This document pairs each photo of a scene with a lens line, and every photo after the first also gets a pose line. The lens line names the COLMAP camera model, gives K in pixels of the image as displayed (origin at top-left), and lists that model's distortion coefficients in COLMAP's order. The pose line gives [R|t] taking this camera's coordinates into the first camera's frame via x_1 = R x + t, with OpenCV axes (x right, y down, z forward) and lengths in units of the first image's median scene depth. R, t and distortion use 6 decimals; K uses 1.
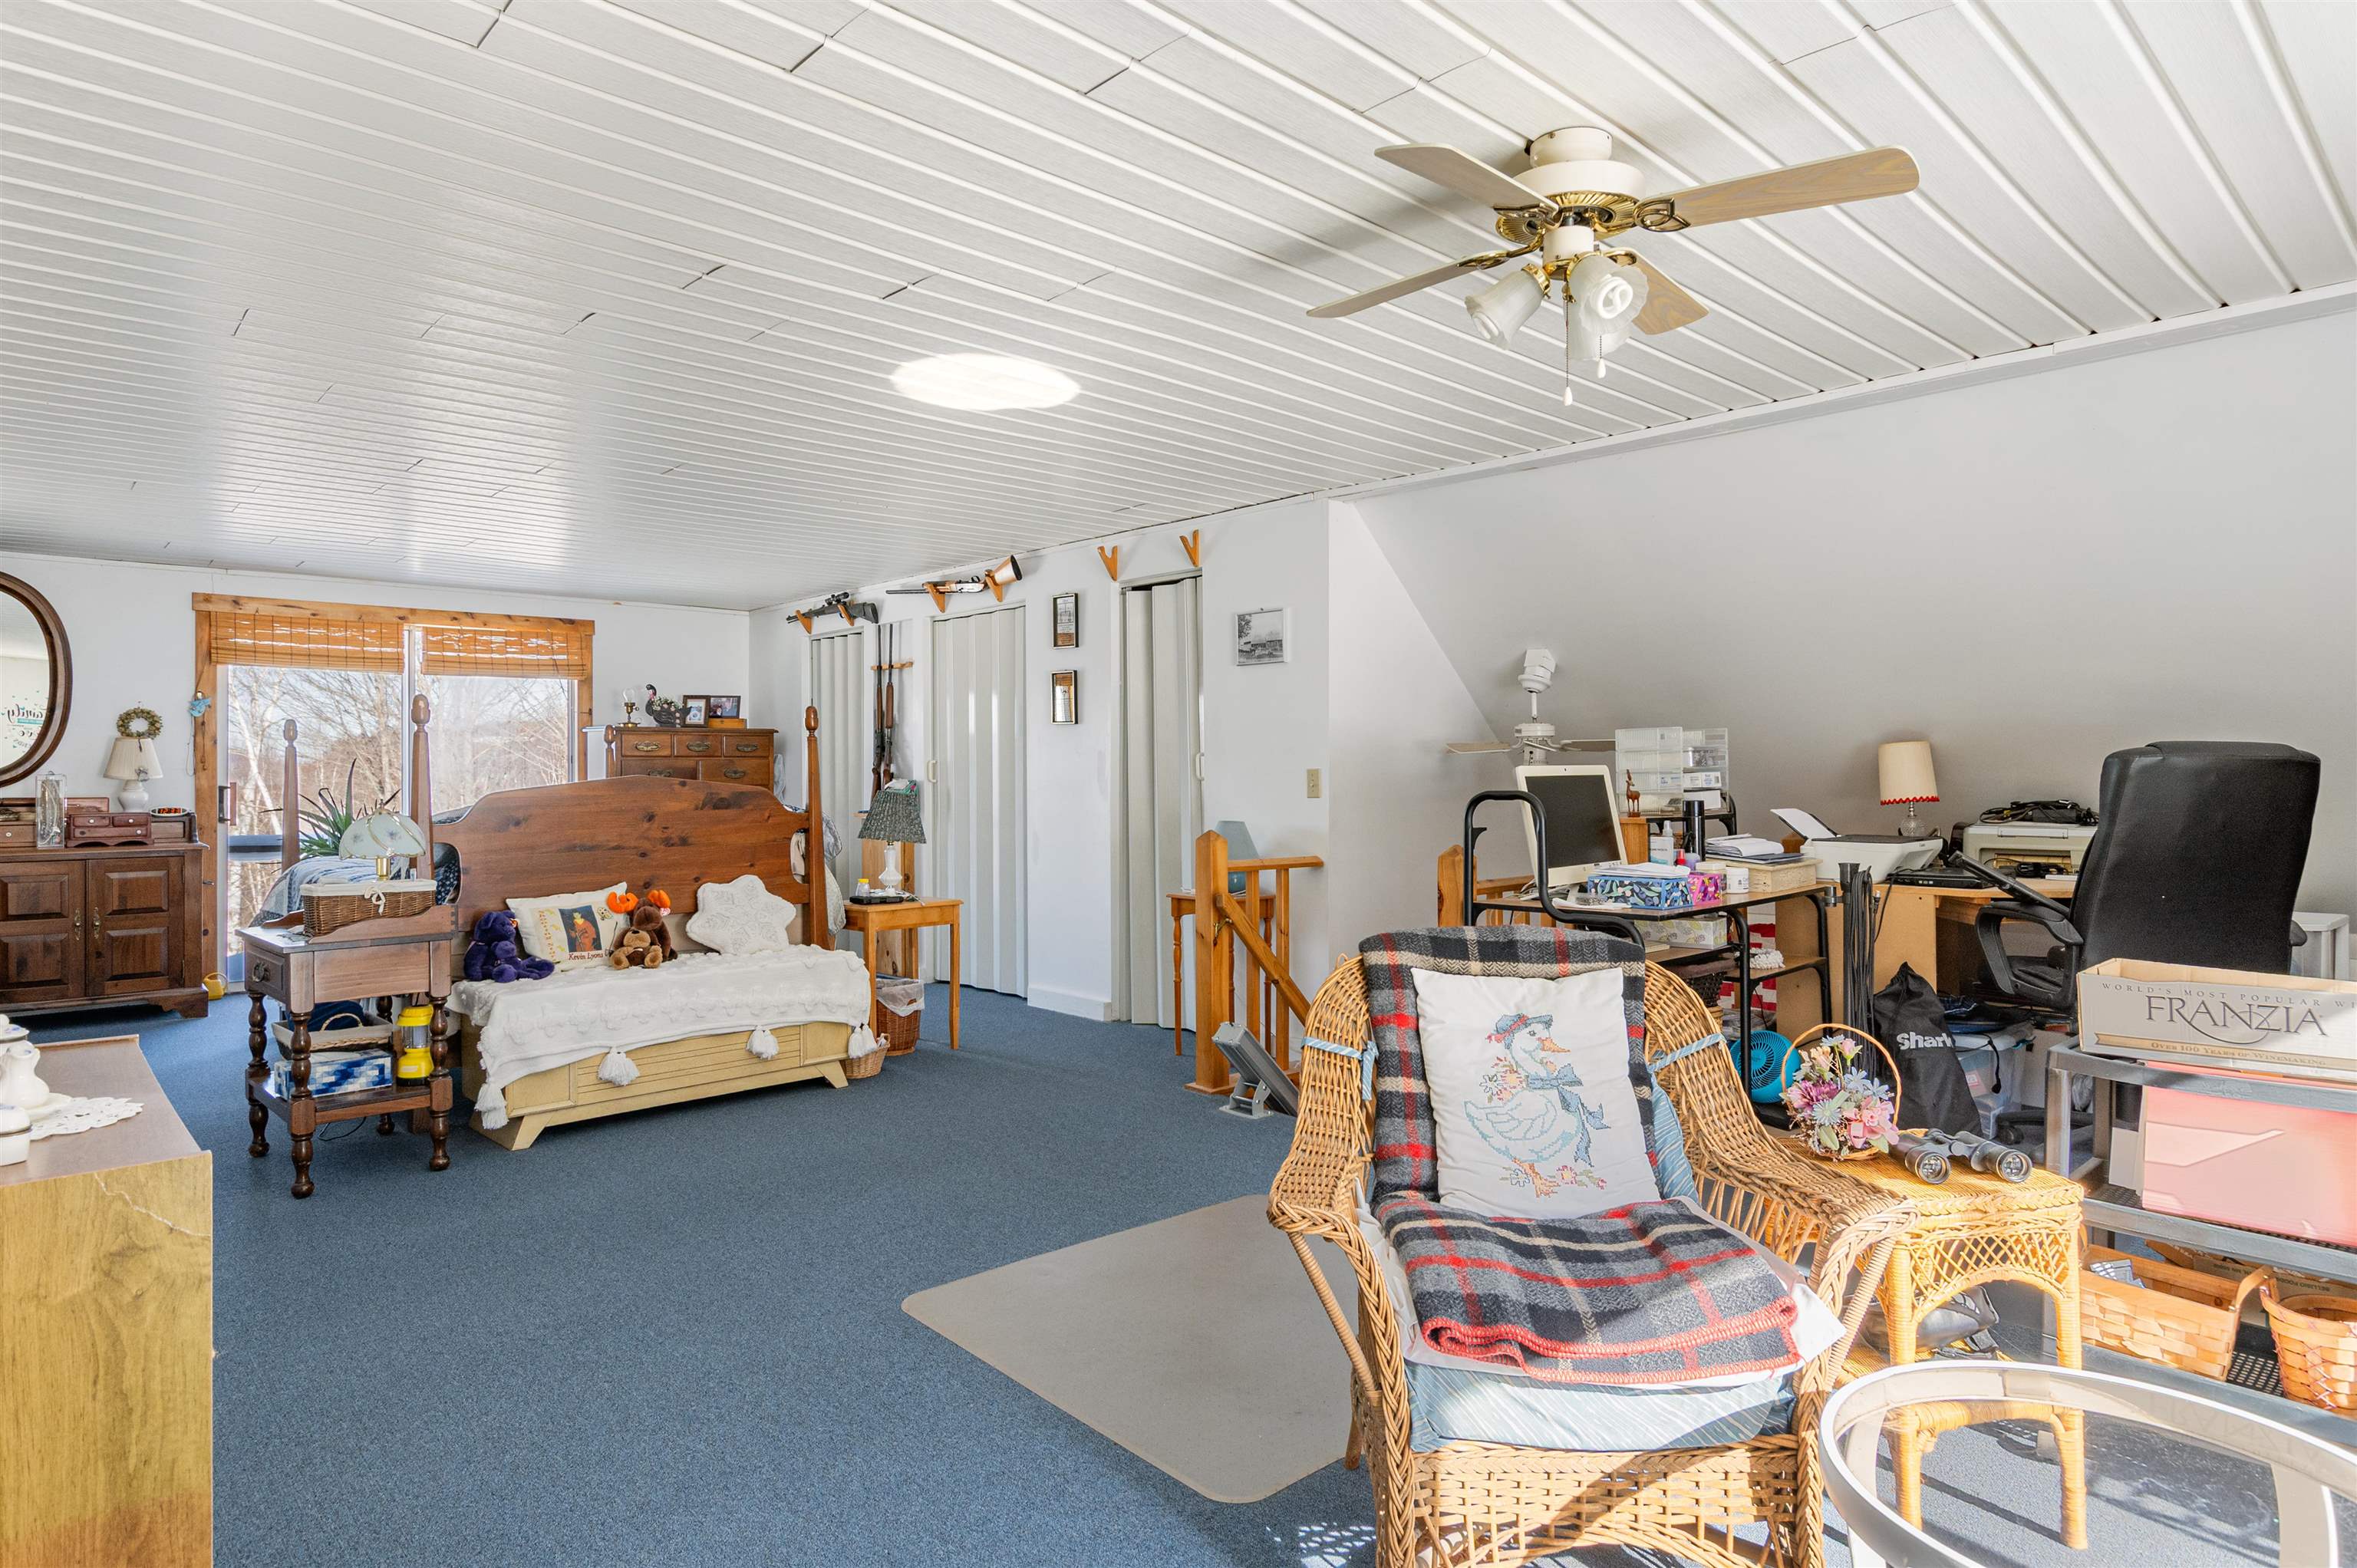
lens RADIAL K [[1298.2, 0, 1183.5], [0, 1298.2, 777.1], [0, 0, 1]] dist [0.000256, -0.001344]
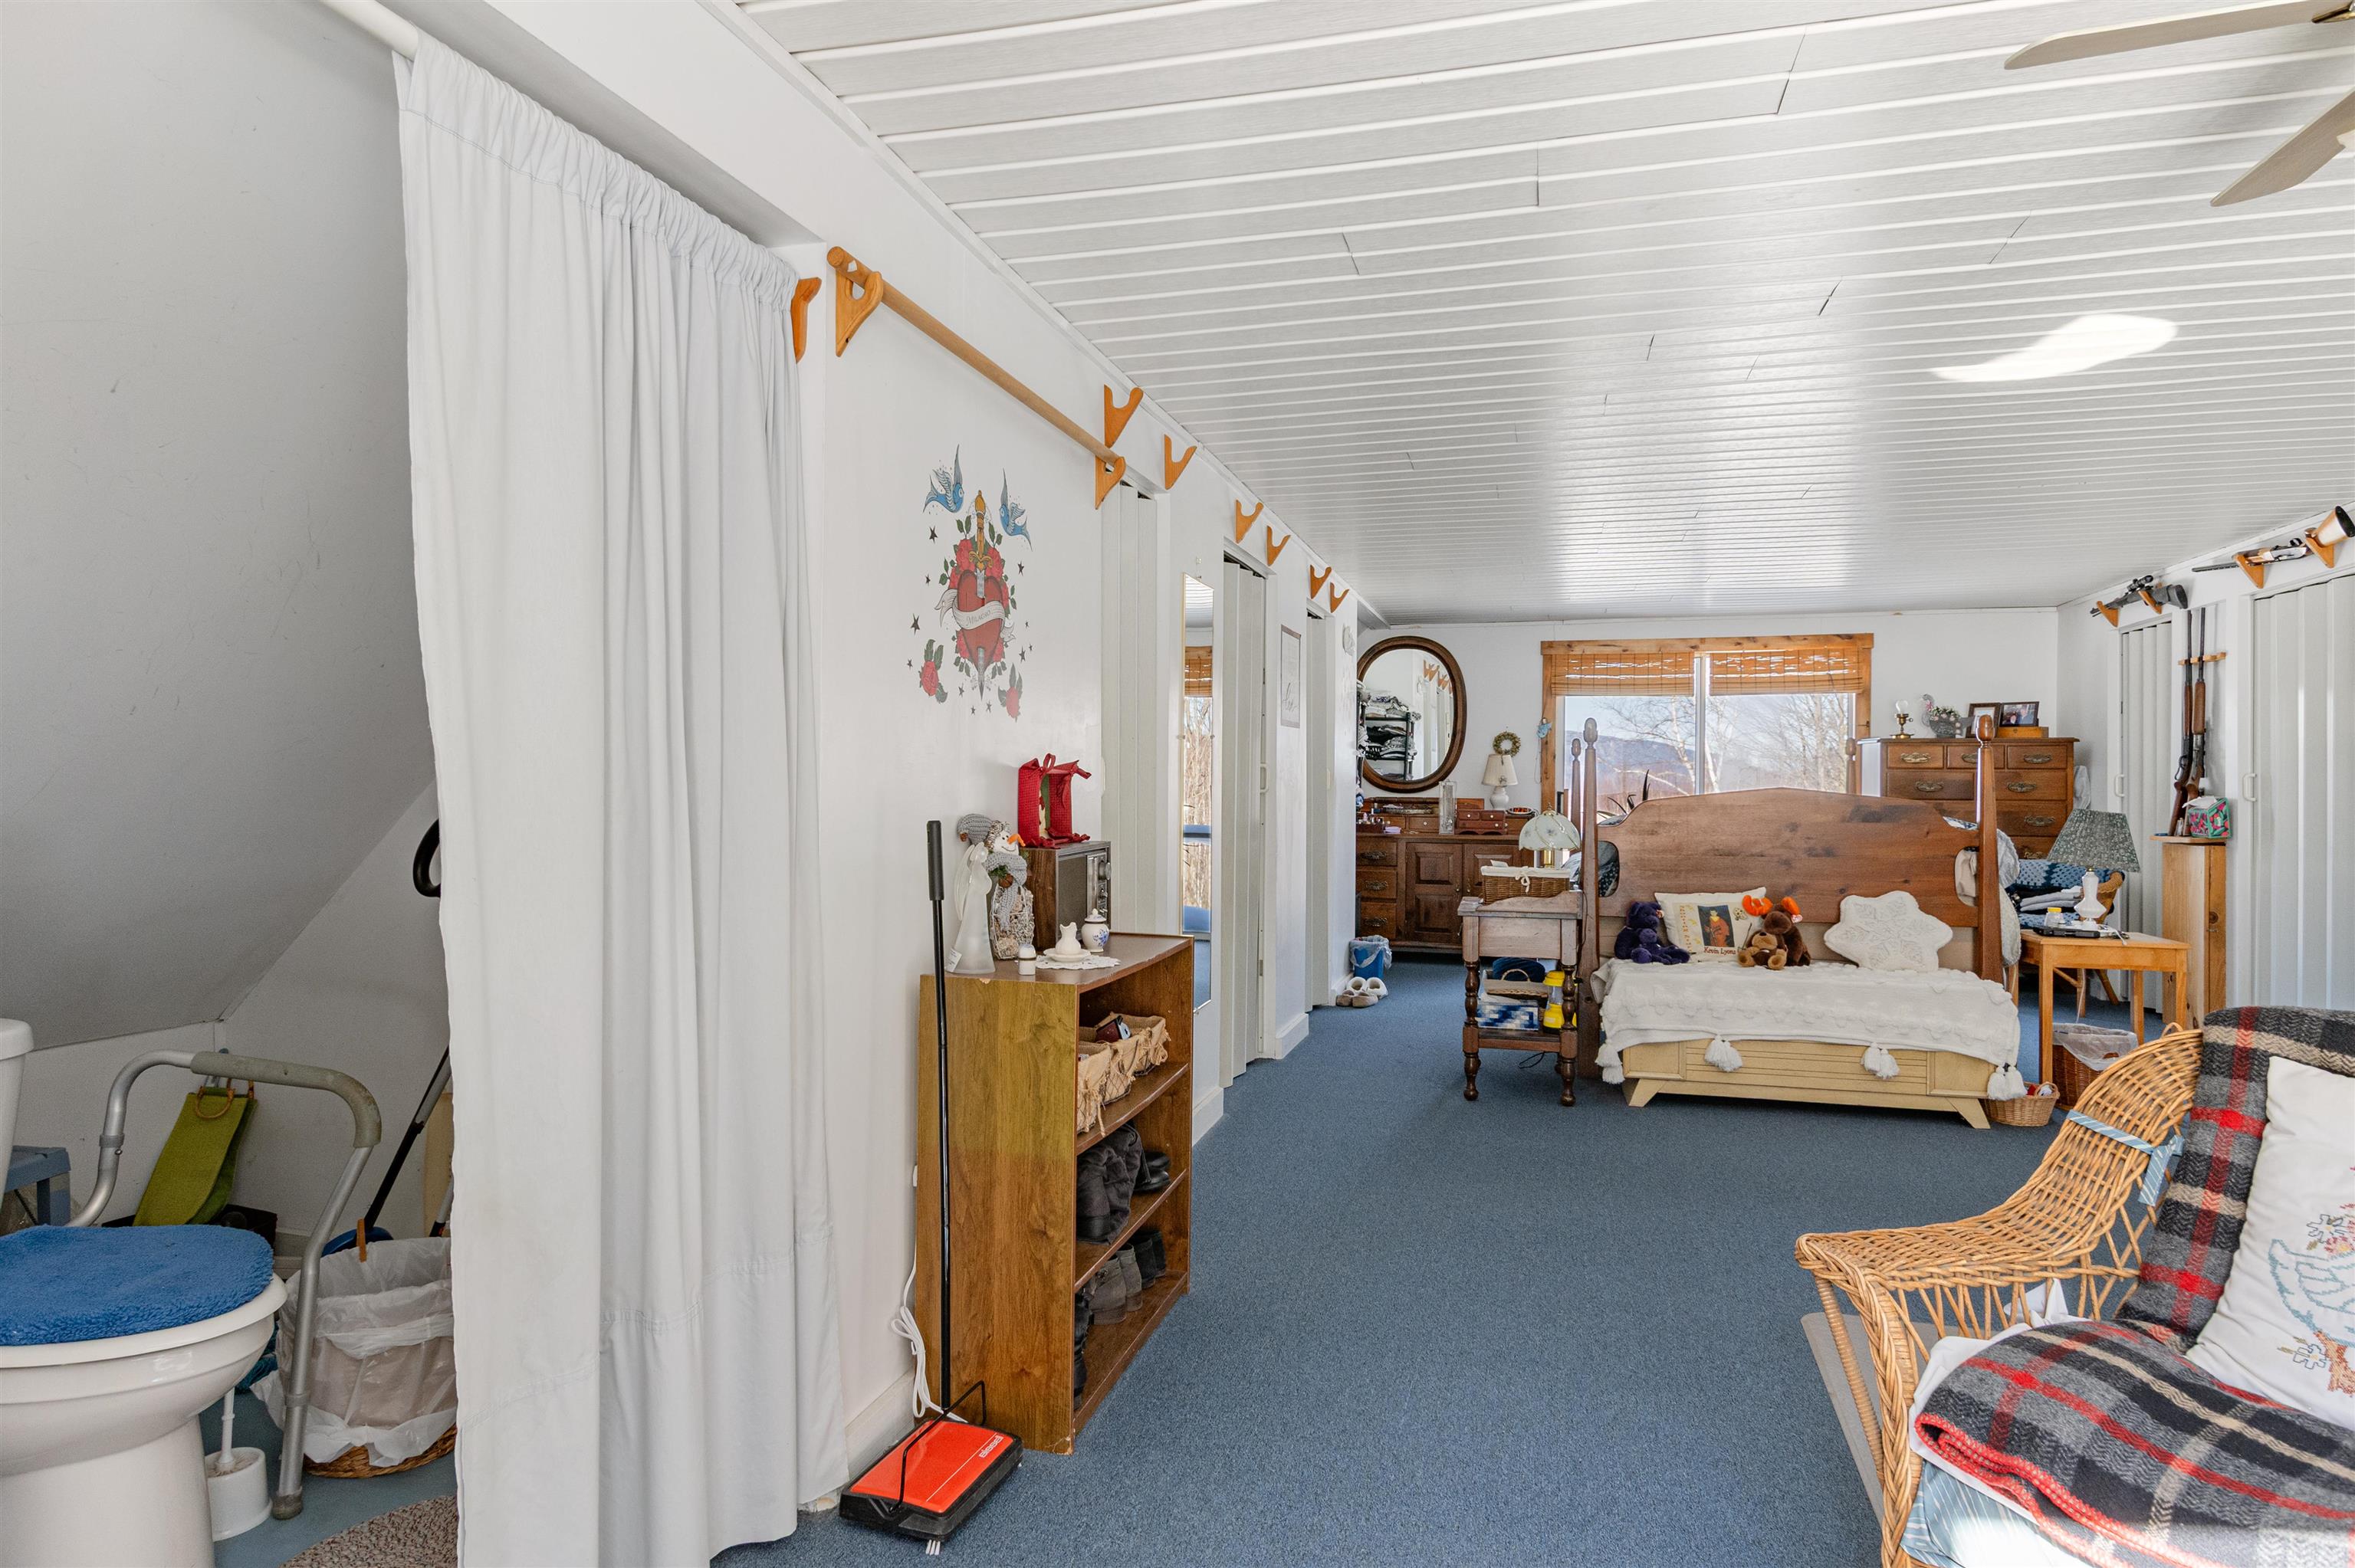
lens RADIAL K [[1297.0, 0, 1191.7], [0, 1297.0, 786.3], [0, 0, 1]] dist [0.000256, -0.001344]
pose [[0.531082, 0.012413, -0.847229, 0.208705], [-0.013740, 0.999887, 0.006037, -0.001737], [0.847209, 0.008435, 0.531193, 0.033753]]
